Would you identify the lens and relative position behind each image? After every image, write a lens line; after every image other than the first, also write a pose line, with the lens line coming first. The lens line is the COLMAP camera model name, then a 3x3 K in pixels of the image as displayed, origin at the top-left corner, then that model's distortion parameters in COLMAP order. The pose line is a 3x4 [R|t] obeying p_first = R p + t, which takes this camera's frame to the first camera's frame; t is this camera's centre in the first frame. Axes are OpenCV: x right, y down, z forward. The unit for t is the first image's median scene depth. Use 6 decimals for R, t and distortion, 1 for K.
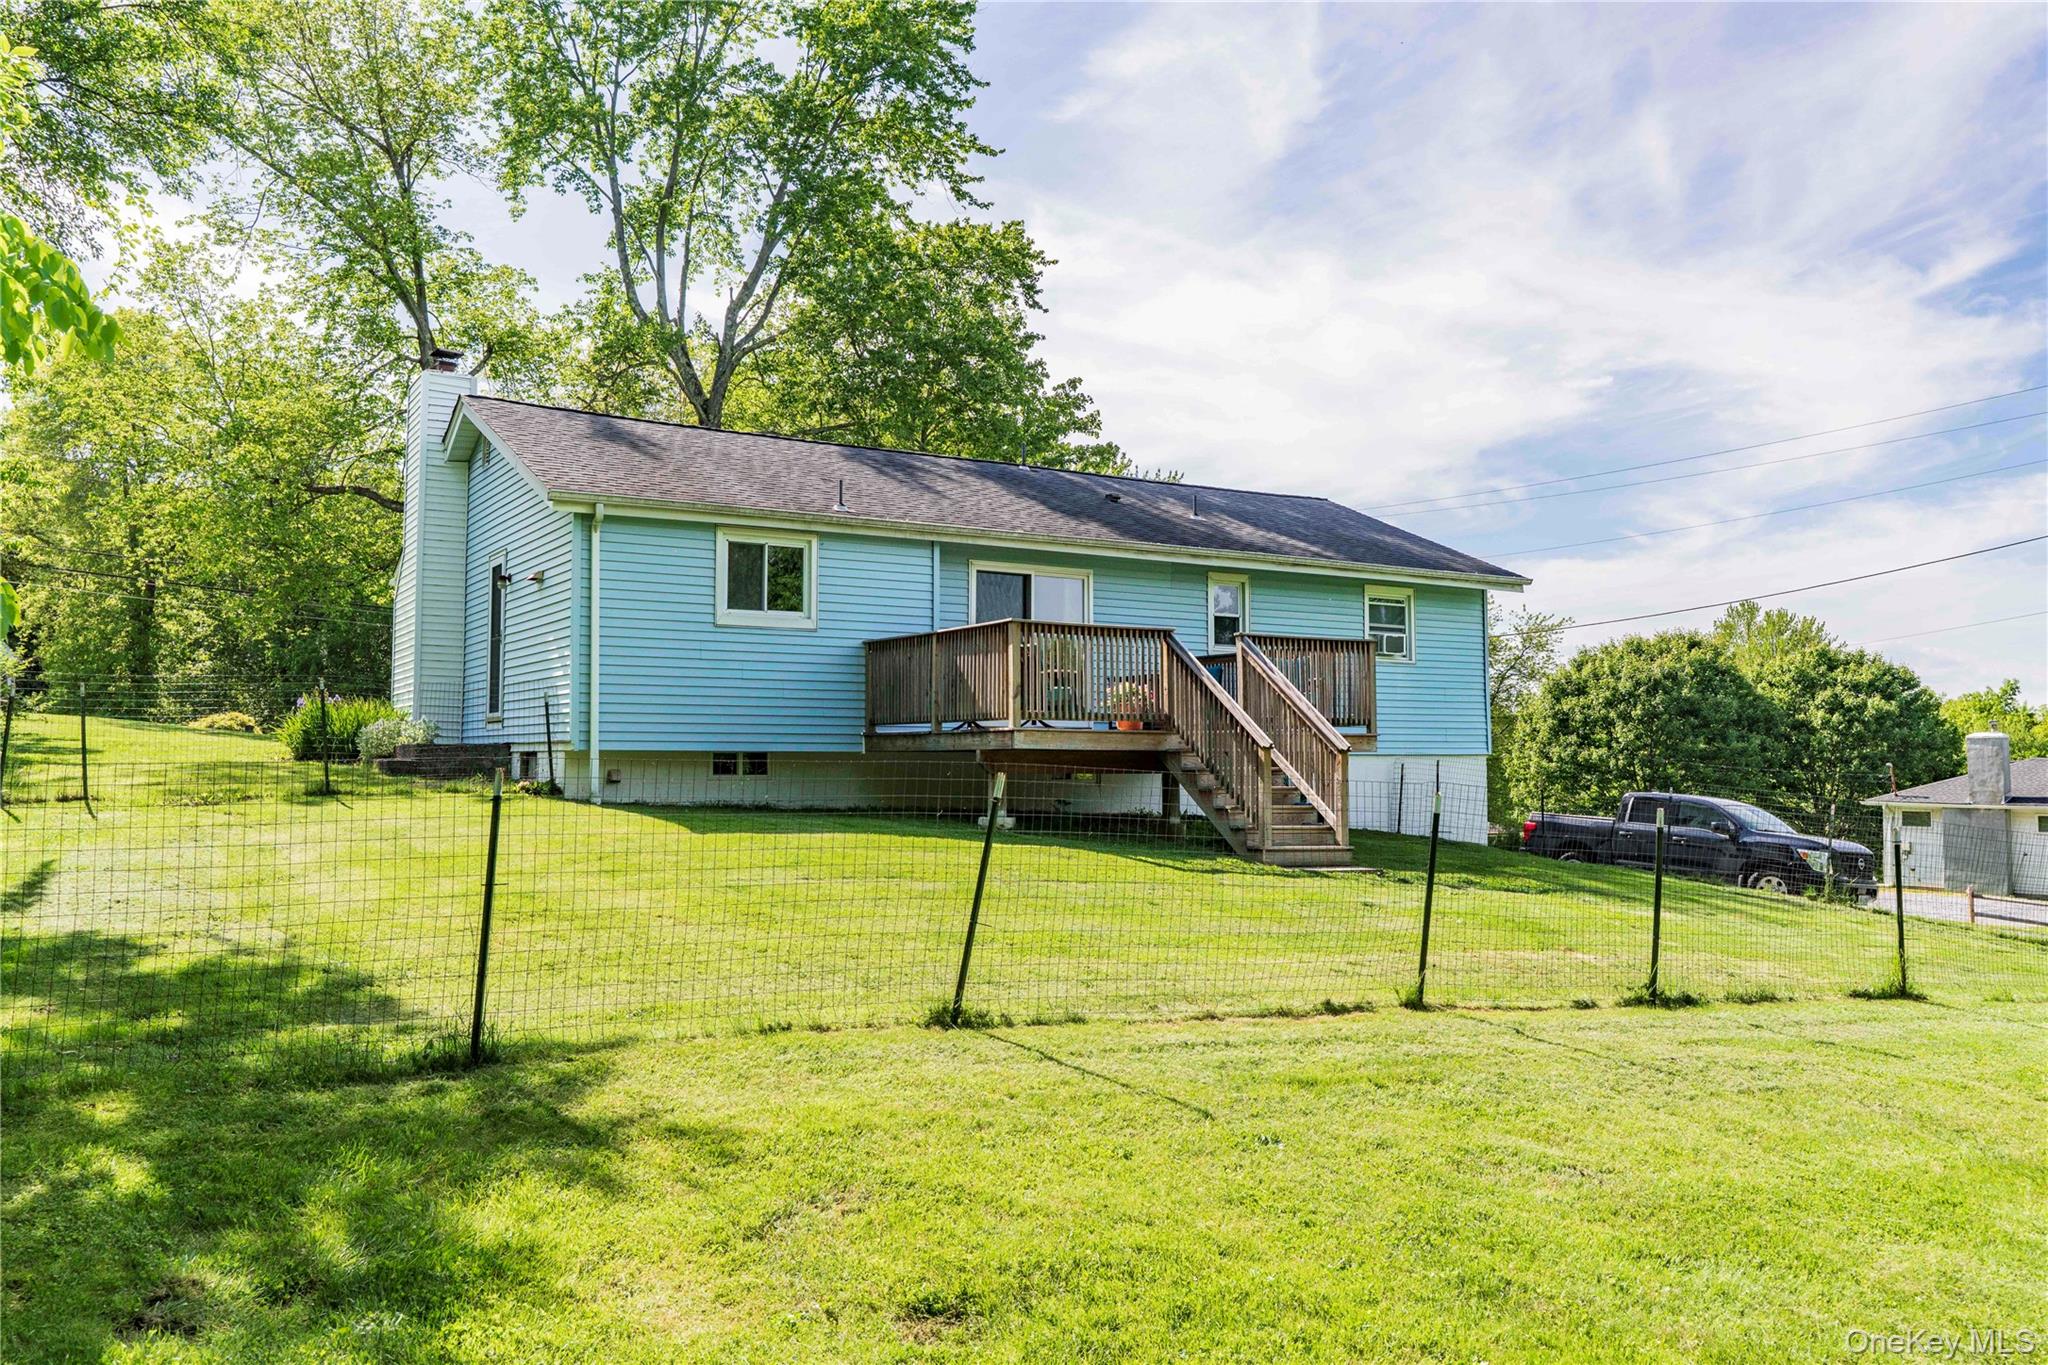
lens RADIAL K [[1584.9, 0, 1023.4], [0, 1584.9, 680.7], [0, 0, 1]] dist [-0.011388, 0.001147]
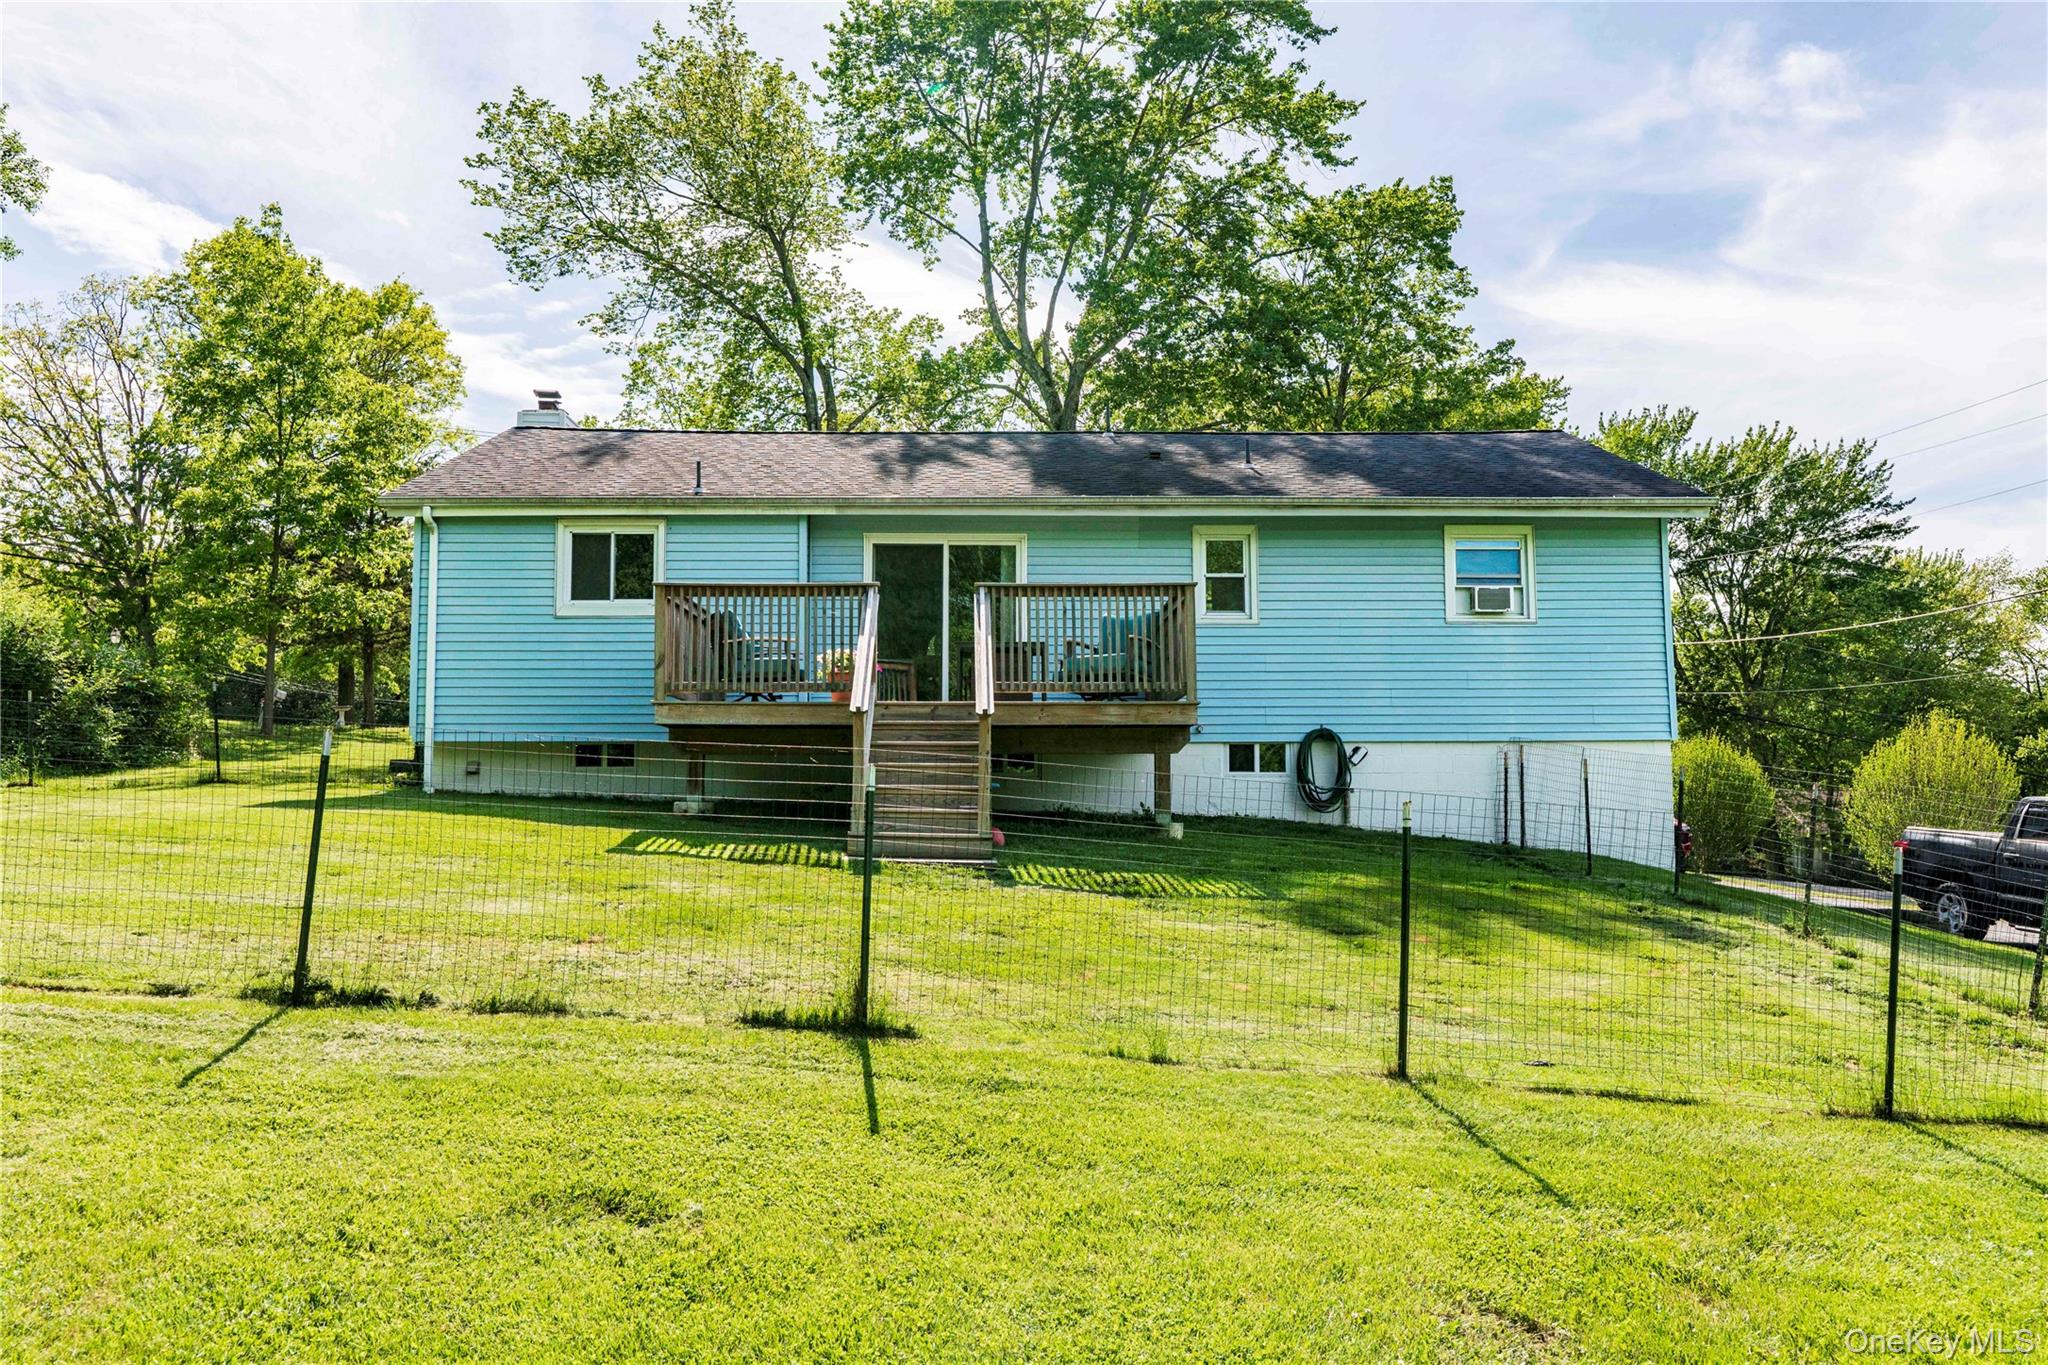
lens RADIAL K [[1558.7, 0, 1023.6], [0, 1558.7, 685.5], [0, 0, 1]] dist [-0.000831, 0.000590]
pose [[0.856206, -0.044238, -0.514737, 0.562277], [0.030118, 0.998907, -0.035751, 0.052309], [0.515756, 0.015107, 0.856602, 0.300055]]
